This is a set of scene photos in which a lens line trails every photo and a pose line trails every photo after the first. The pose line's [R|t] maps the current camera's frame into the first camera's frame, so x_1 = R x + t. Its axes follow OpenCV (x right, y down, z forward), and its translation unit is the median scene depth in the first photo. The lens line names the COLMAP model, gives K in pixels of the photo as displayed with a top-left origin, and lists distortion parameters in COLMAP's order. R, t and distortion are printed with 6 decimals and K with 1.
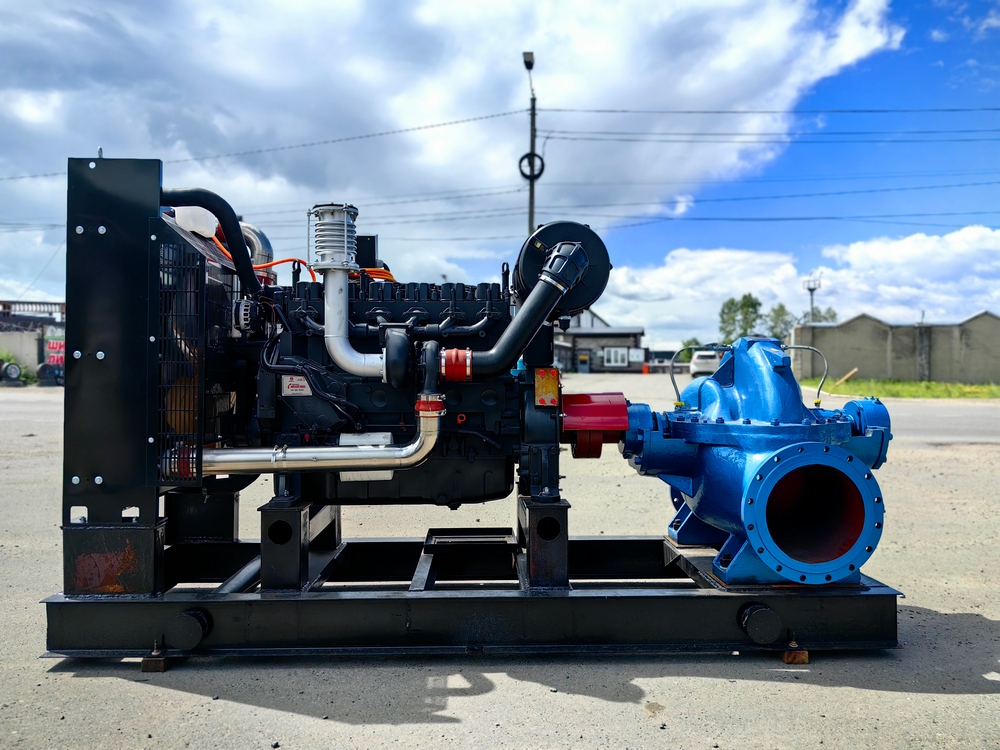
lens RADIAL K [[770.8, 0, 493.0], [0, 770.8, 380.2], [0, 0, 1]] dist [0.050198, -0.062705]
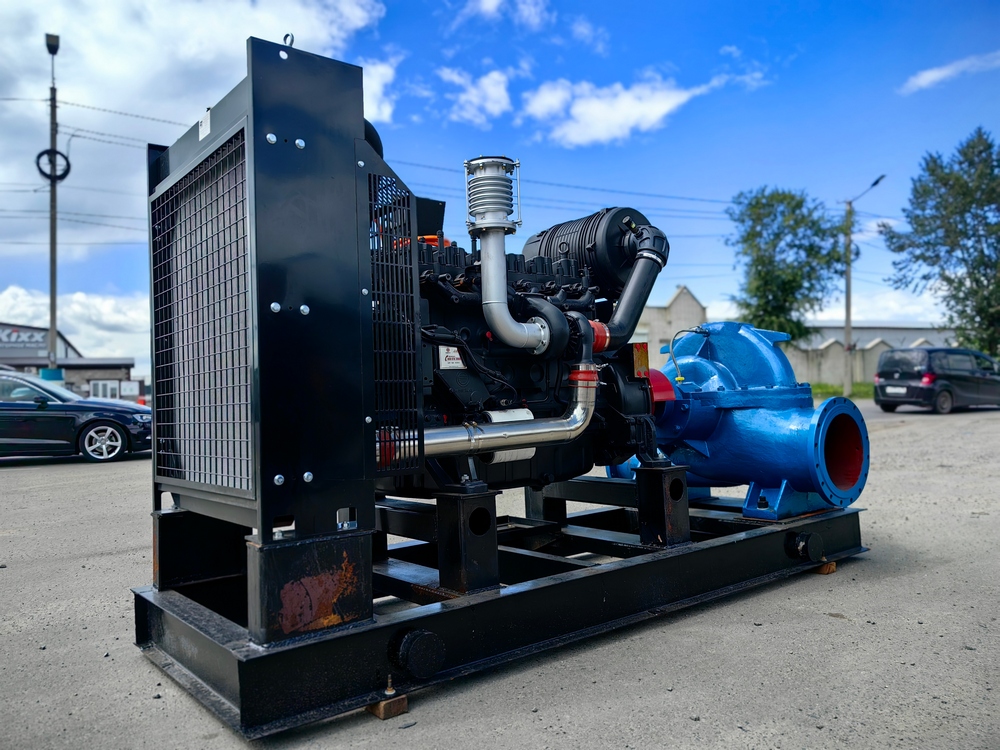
lens RADIAL K [[770.8, 0, 493.7], [0, 770.8, 371.6], [0, 0, 1]] dist [0.050198, -0.062705]
pose [[0.794499, -0.007121, 0.607224, -0.730885], [0.040173, 0.998357, -0.040854, 0.059320], [-0.605935, 0.056852, 0.793480, 0.271787]]
